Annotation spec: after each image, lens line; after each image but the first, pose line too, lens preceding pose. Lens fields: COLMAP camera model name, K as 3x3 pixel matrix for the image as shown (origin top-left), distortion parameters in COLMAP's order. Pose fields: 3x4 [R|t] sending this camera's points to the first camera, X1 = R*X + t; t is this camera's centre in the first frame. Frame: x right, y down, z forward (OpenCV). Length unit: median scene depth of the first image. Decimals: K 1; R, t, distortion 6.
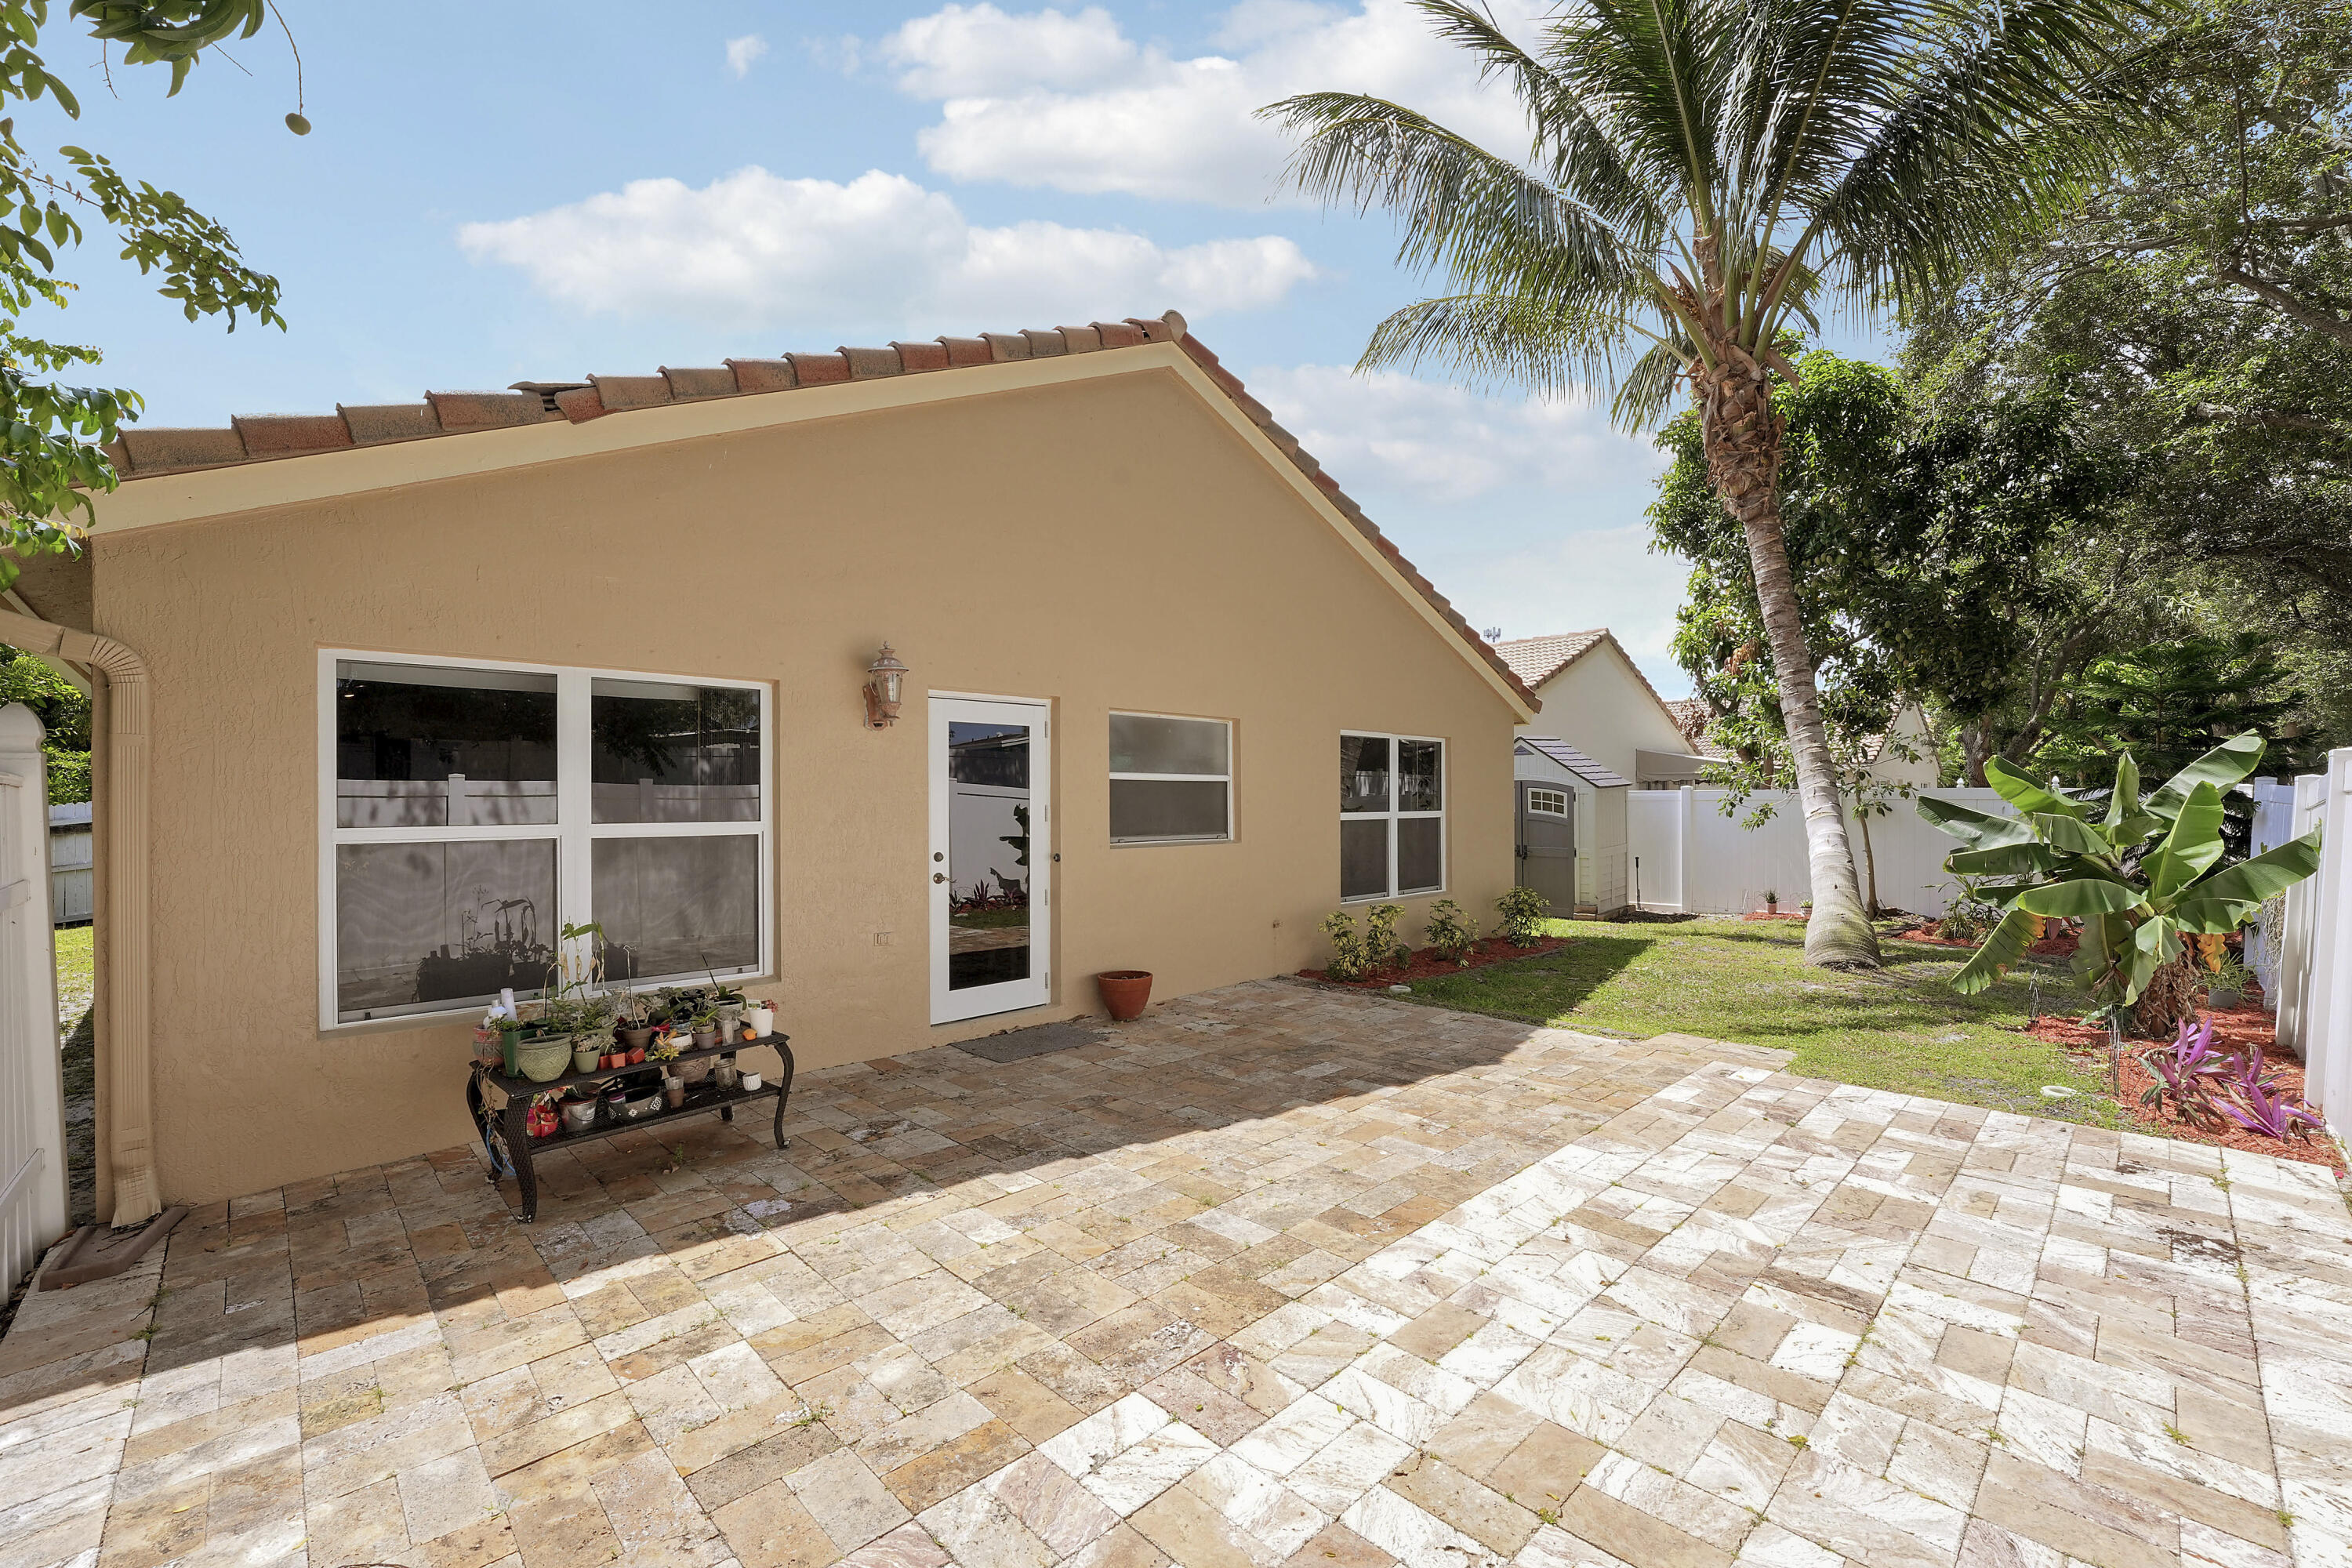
lens RADIAL K [[968.1, 0, 1170.7], [0, 968.1, 795.2], [0, 0, 1]] dist [-0.037383, 0.007185]
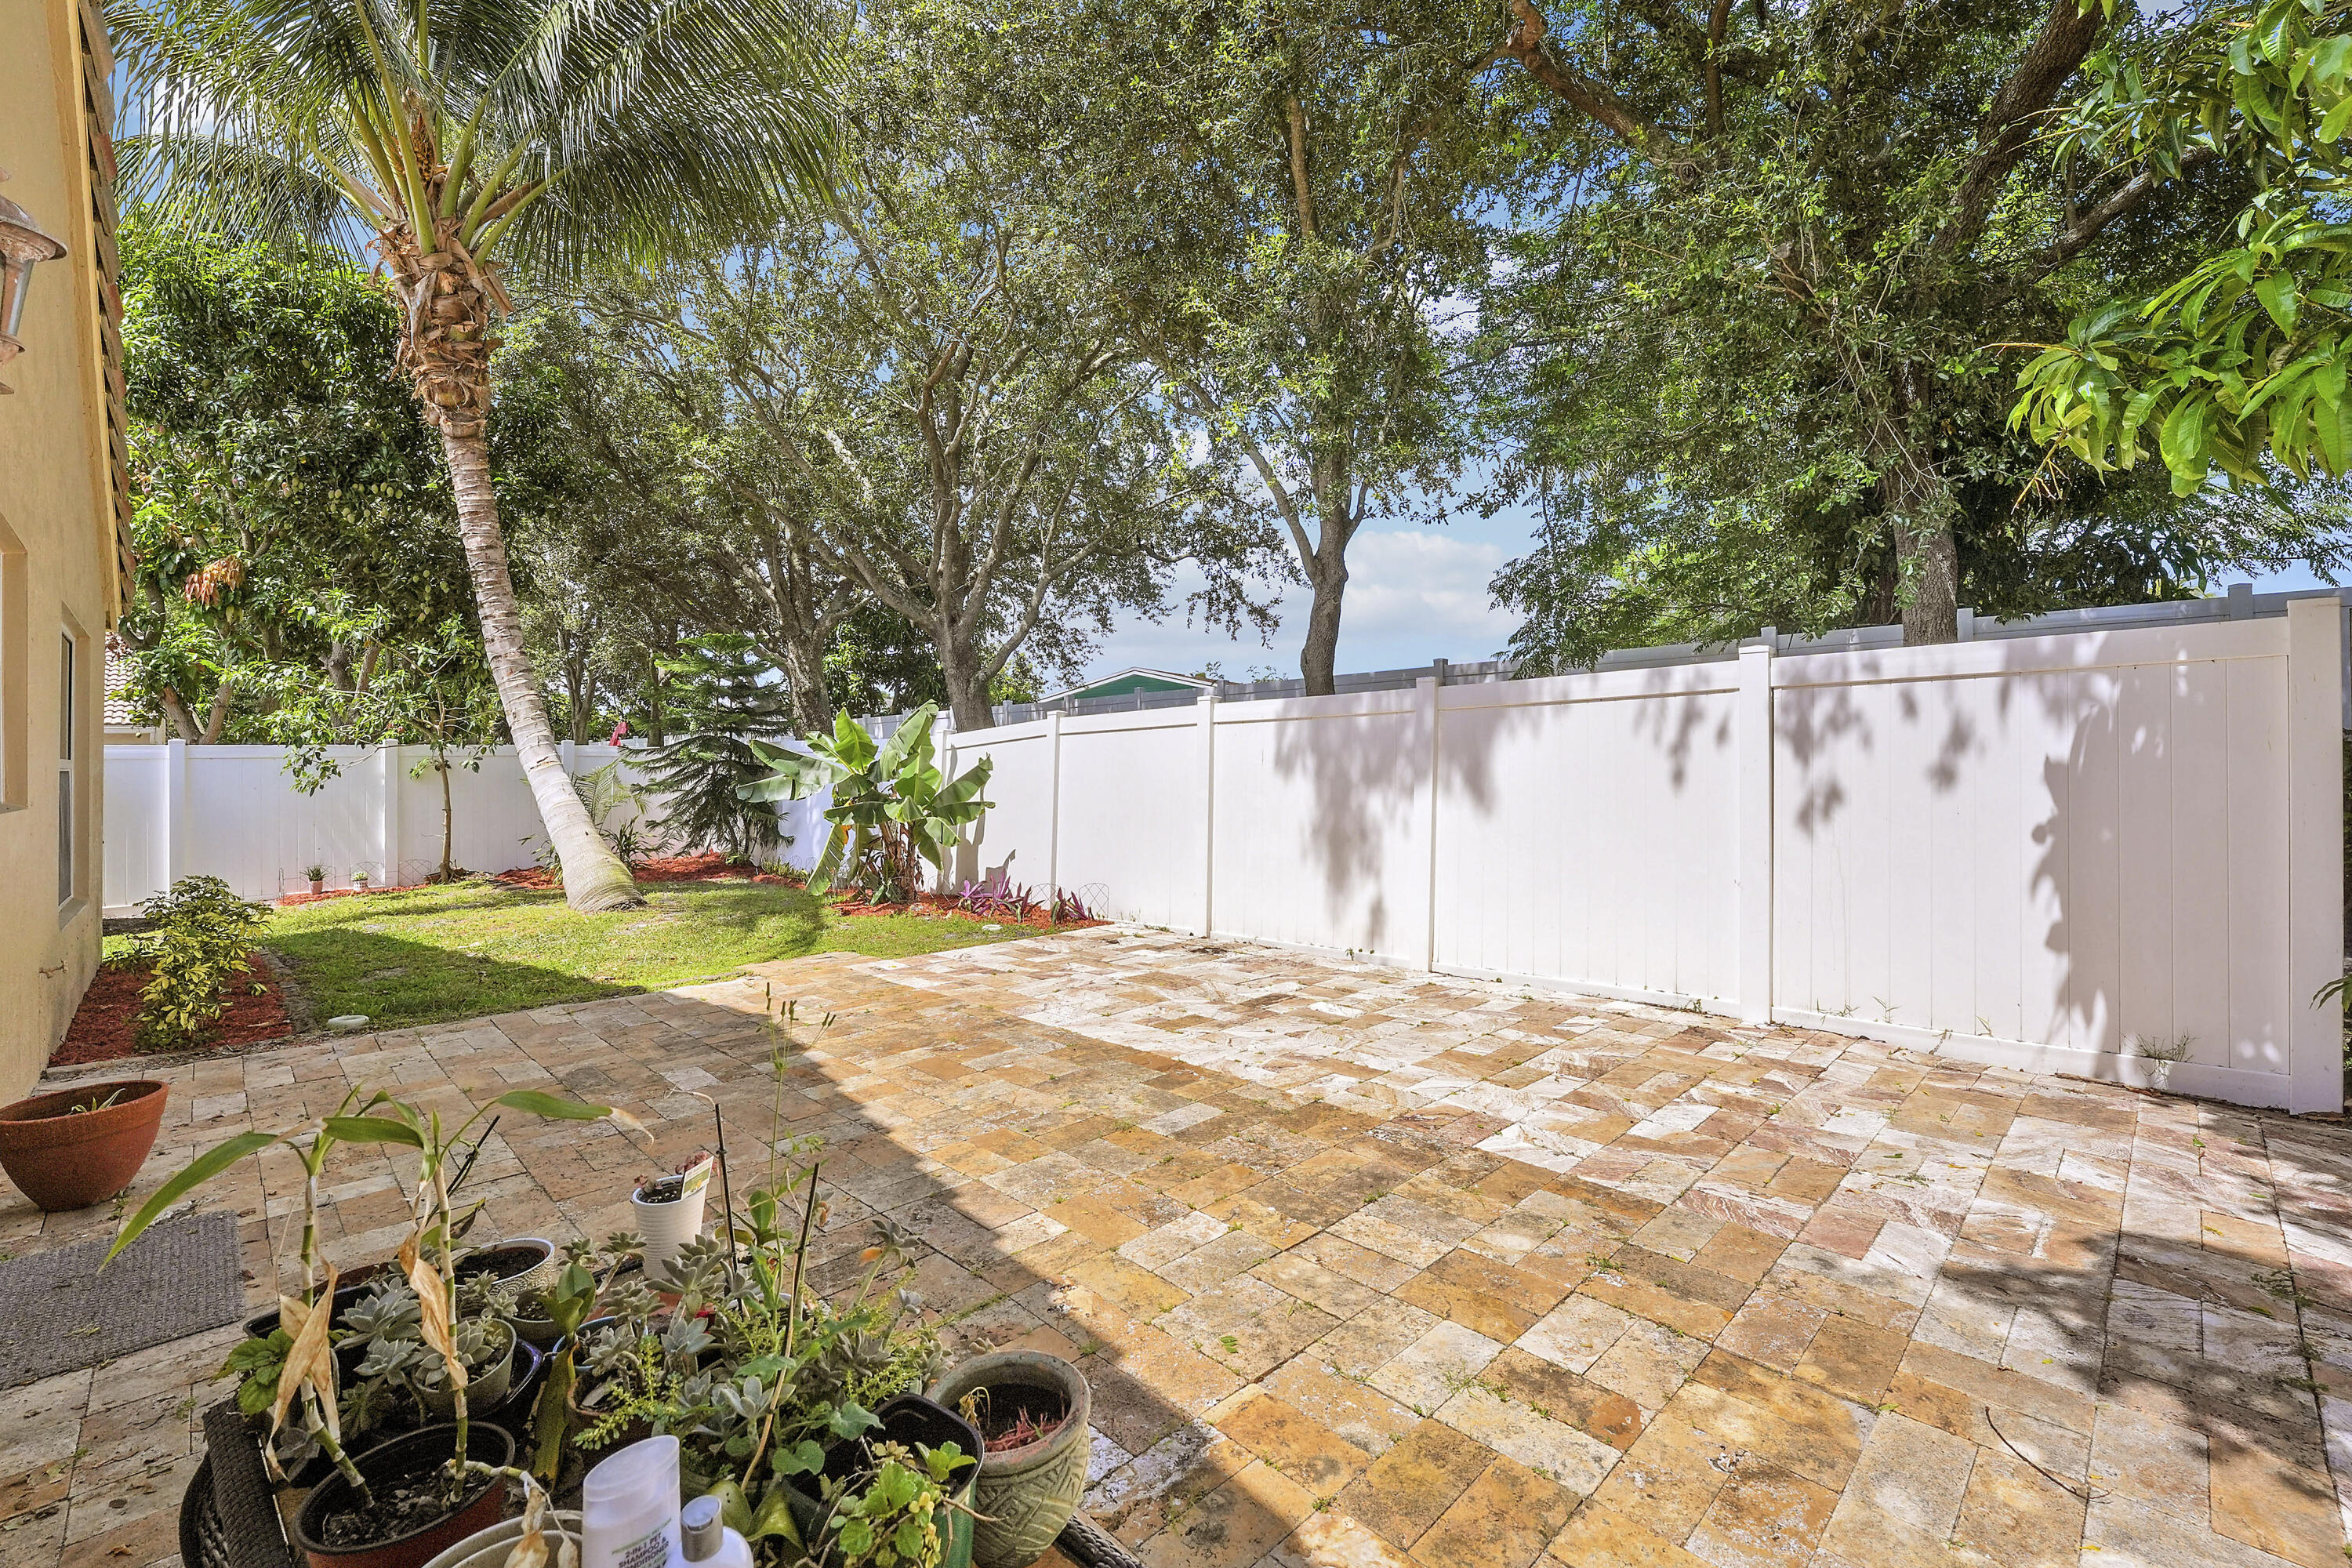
lens RADIAL K [[966.0, 0, 1170.7], [0, 966.0, 769.1], [0, 0, 1]] dist [-0.018802, -0.000168]
pose [[0.017091, -0.005332, 0.999840, -1.091277], [0.006944, 0.999962, 0.005214, 0.070992], [-0.999830, 0.006854, 0.017127, 1.102512]]
